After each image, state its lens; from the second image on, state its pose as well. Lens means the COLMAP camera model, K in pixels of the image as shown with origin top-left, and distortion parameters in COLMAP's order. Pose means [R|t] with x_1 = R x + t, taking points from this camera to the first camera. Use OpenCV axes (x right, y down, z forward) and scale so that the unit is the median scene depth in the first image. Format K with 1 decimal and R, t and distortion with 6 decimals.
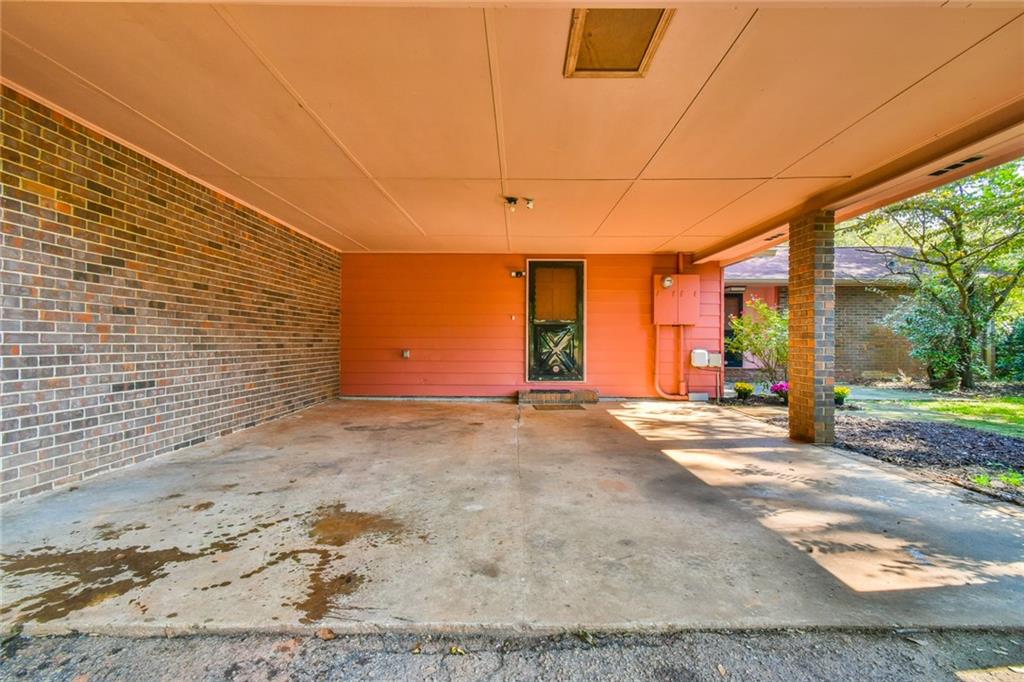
lens RADIAL K [[460.2, 0, 511.8], [0, 460.2, 342.5], [0, 0, 1]] dist [0.004880, -0.001106]
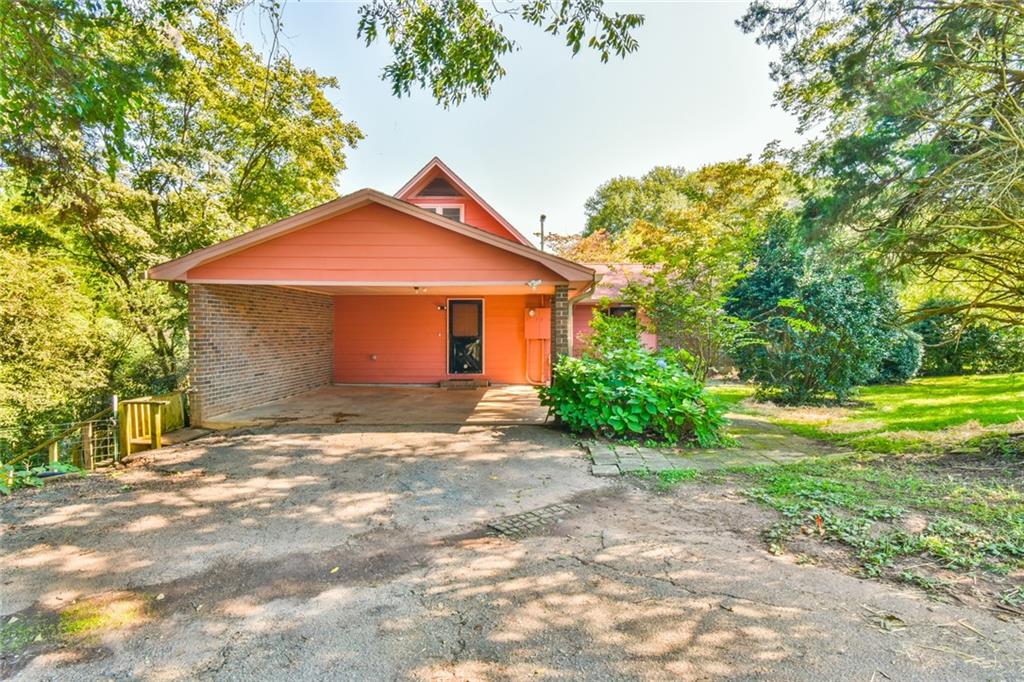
lens RADIAL K [[558.6, 0, 512.5], [0, 558.6, 339.7], [0, 0, 1]] dist [0.000022, -0.000011]
pose [[0.999570, -0.004036, -0.029034, 0.319506], [0.004432, 0.999898, 0.013610, -0.062905], [0.028976, -0.013733, 0.999486, -0.966238]]
